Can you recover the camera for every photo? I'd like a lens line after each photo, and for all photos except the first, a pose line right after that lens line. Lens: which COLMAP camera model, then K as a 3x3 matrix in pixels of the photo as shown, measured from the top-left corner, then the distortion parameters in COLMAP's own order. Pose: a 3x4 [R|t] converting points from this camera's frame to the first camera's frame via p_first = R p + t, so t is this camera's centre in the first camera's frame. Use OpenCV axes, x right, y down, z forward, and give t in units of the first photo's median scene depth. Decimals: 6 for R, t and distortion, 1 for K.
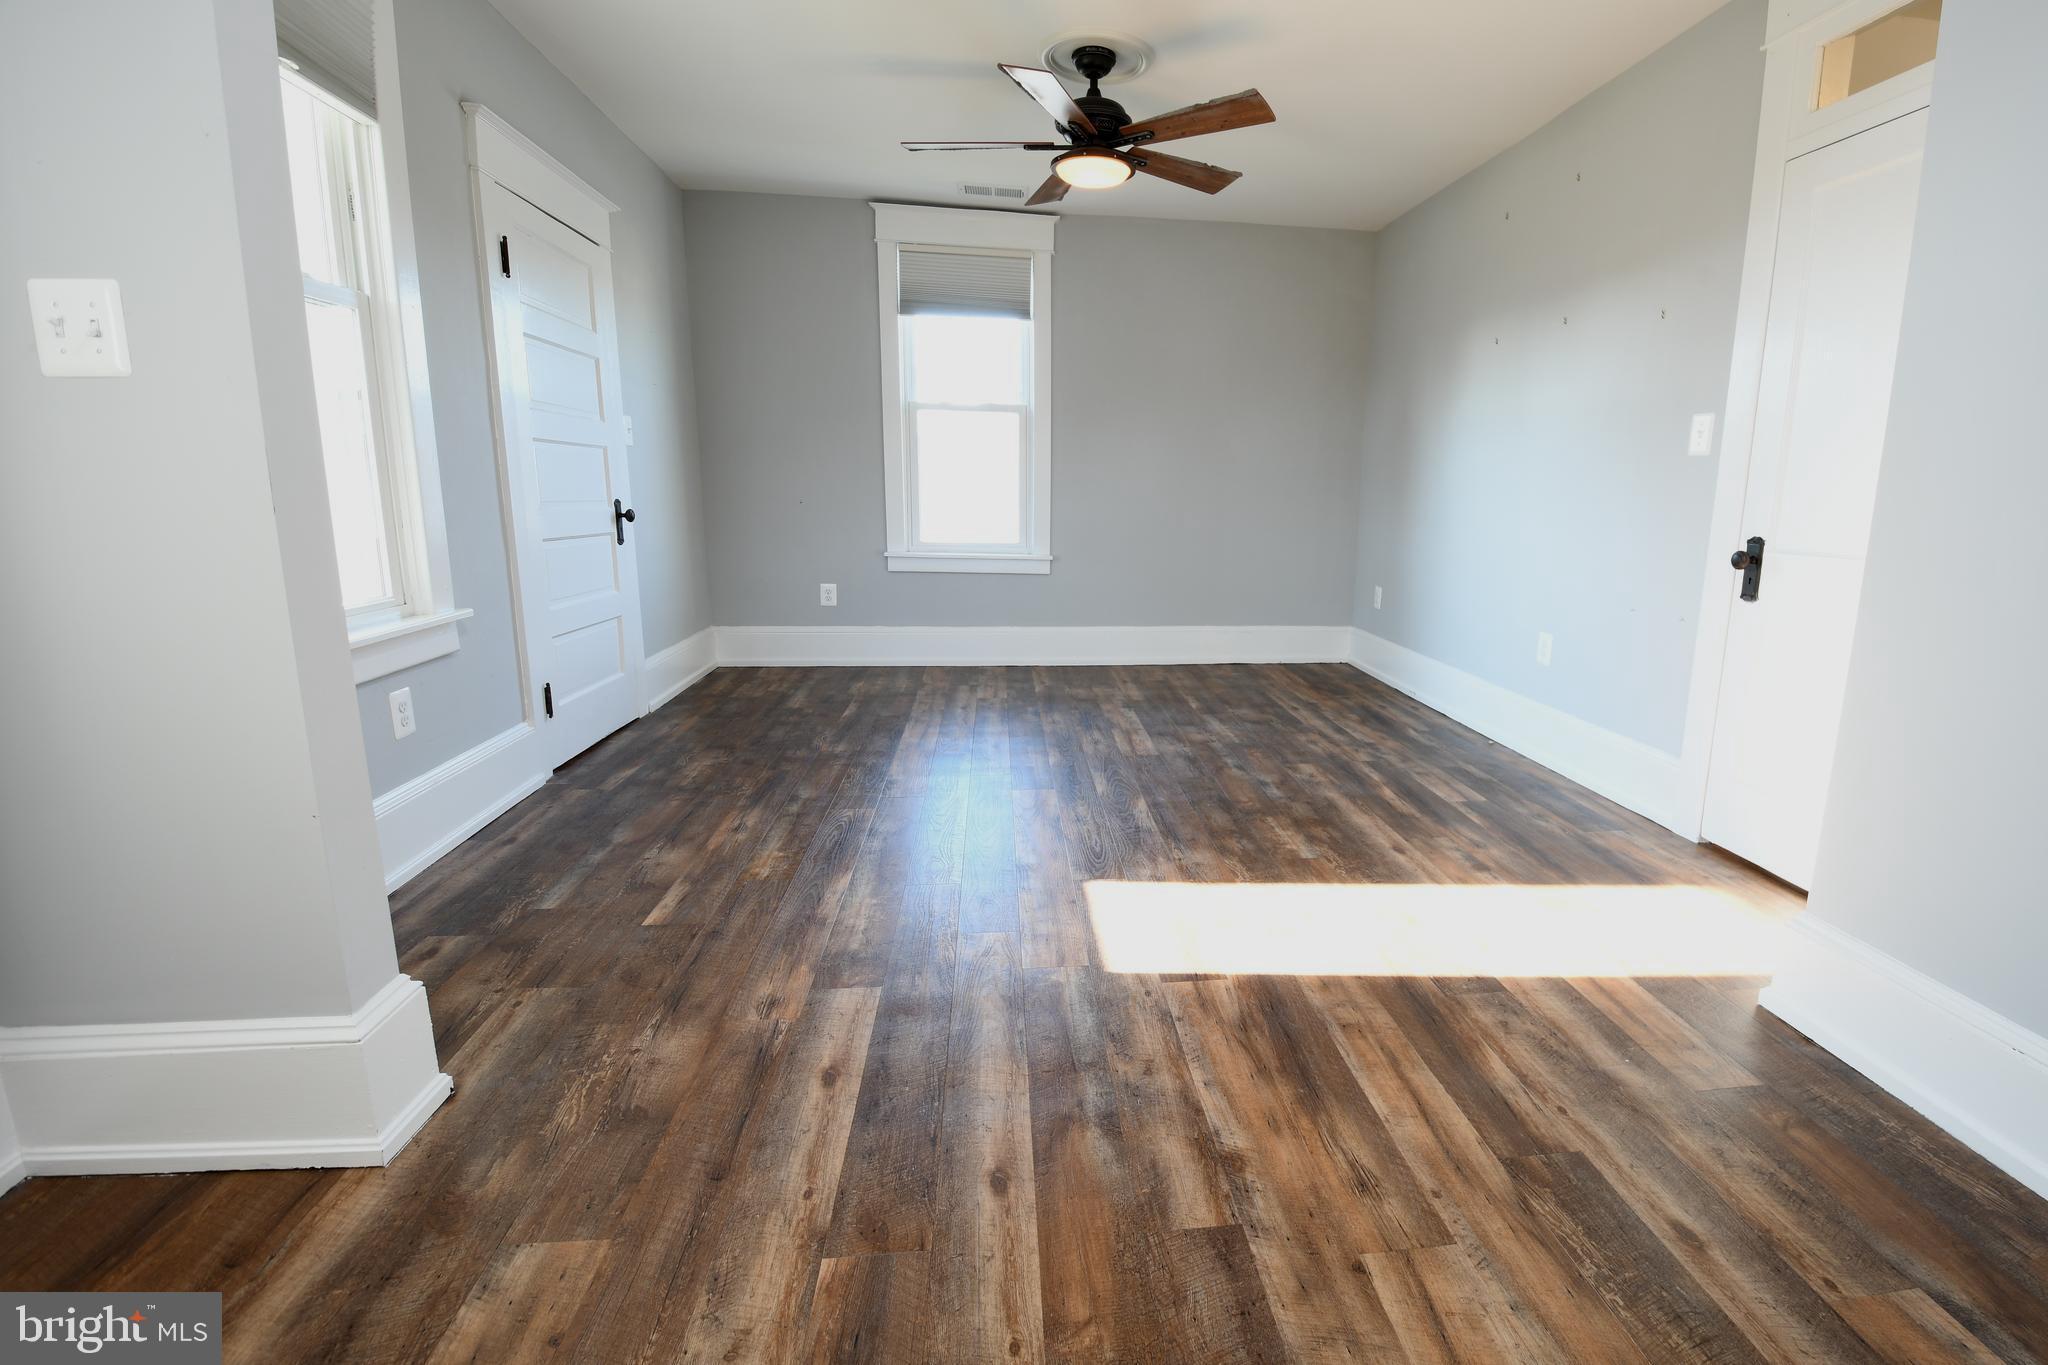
lens RADIAL K [[902.7, 0, 1113.0], [0, 902.7, 649.7], [0, 0, 1]] dist [0.022250, -0.027709]
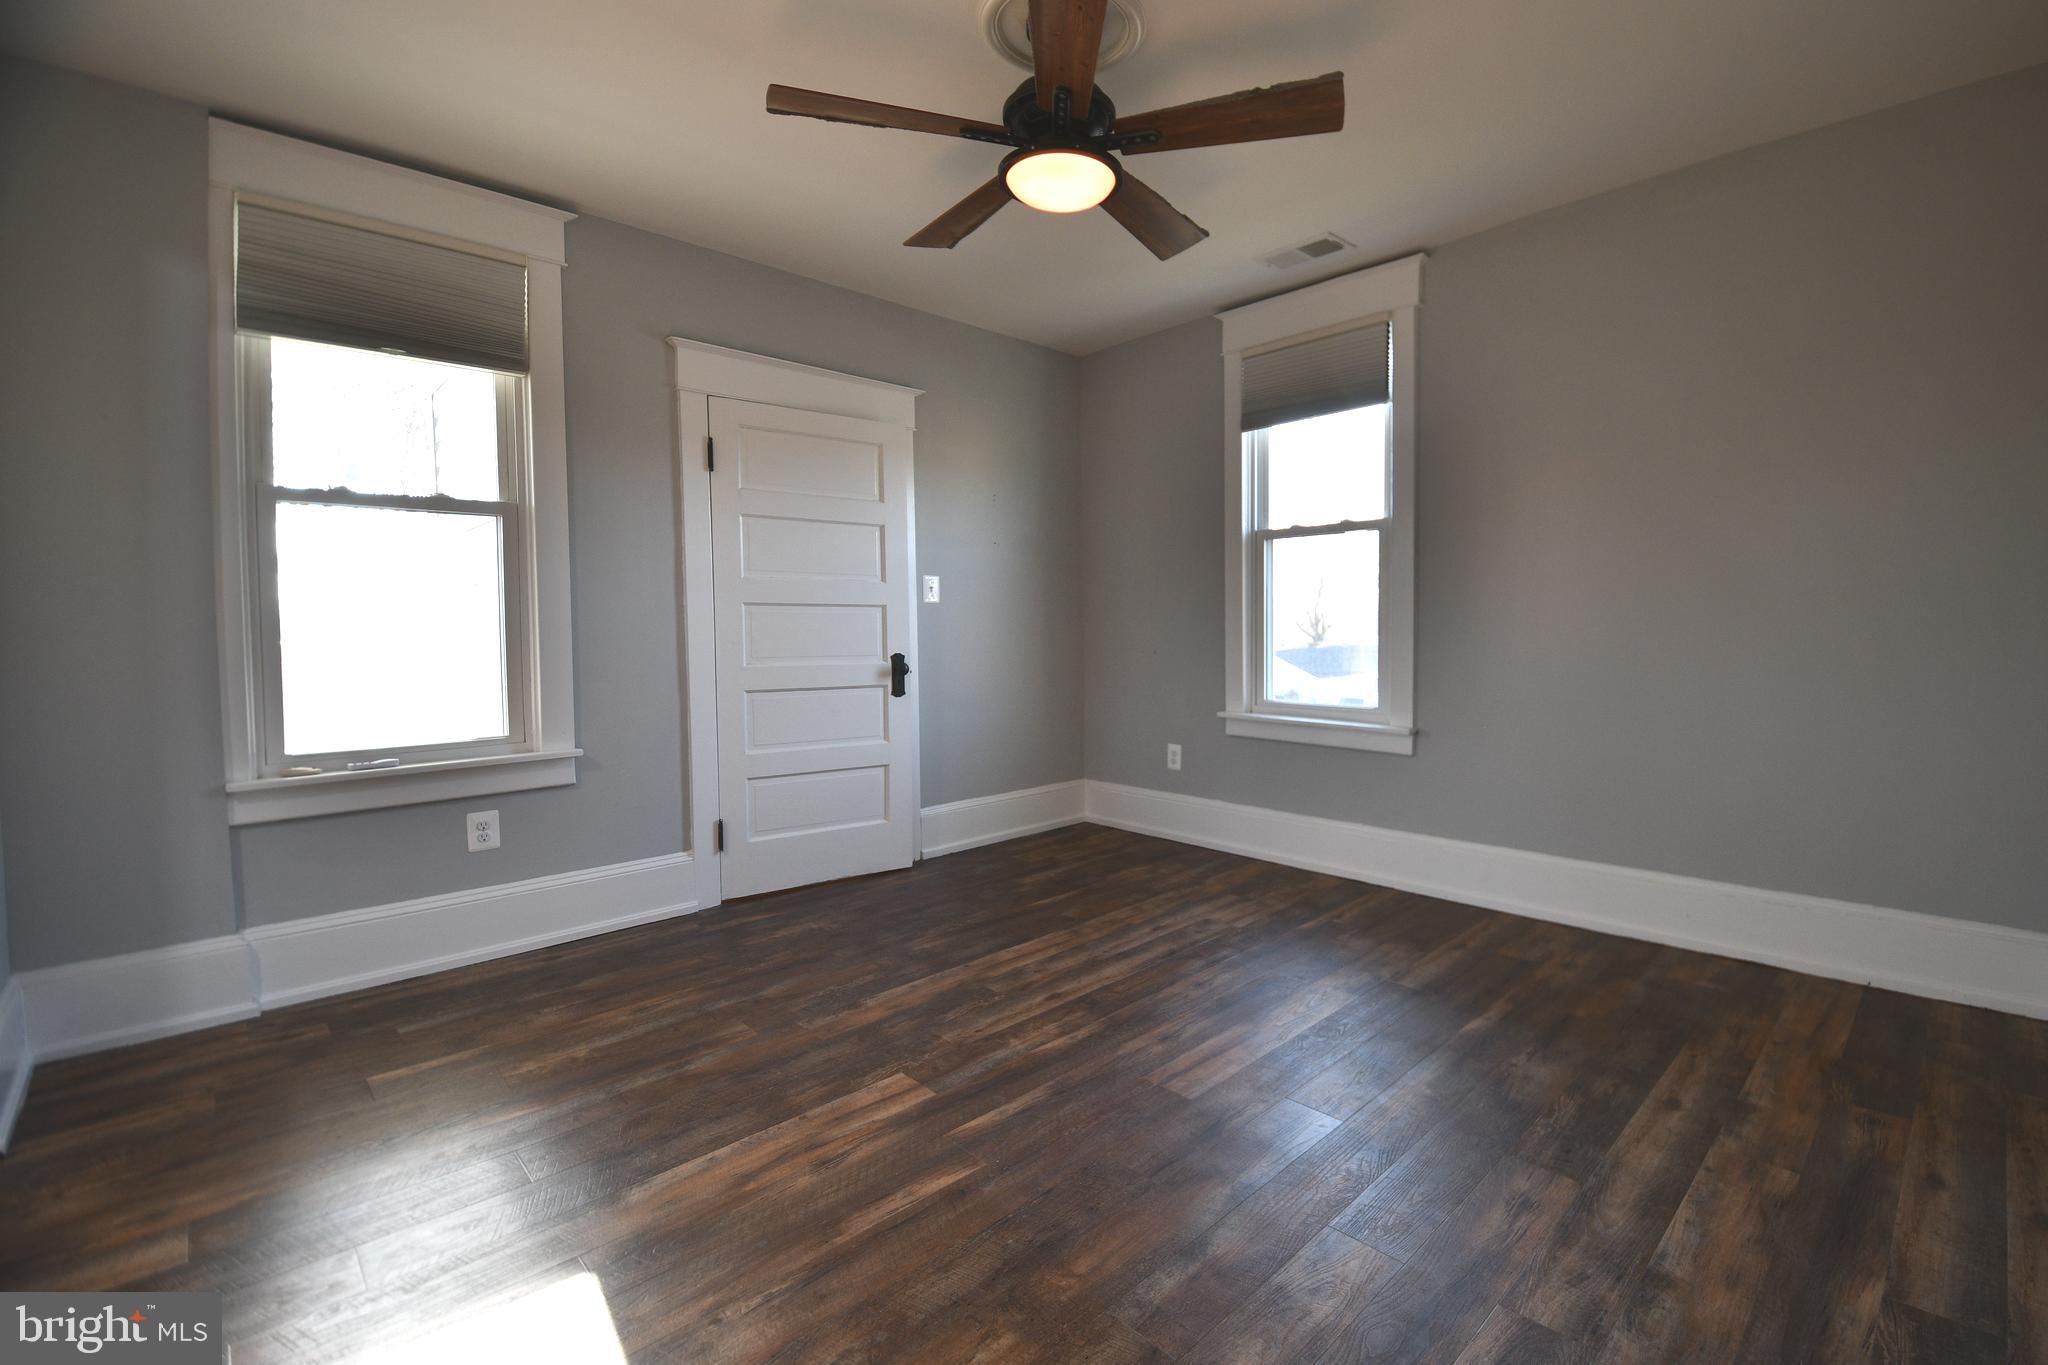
lens RADIAL K [[902.7, 0, 1113.0], [0, 902.7, 649.7], [0, 0, 1]] dist [0.022250, -0.027709]
pose [[0.616616, -0.002340, -0.787261, 0.540146], [-0.117860, 0.988452, -0.095251, -0.118449], [0.778392, 0.151519, 0.609219, 0.663038]]
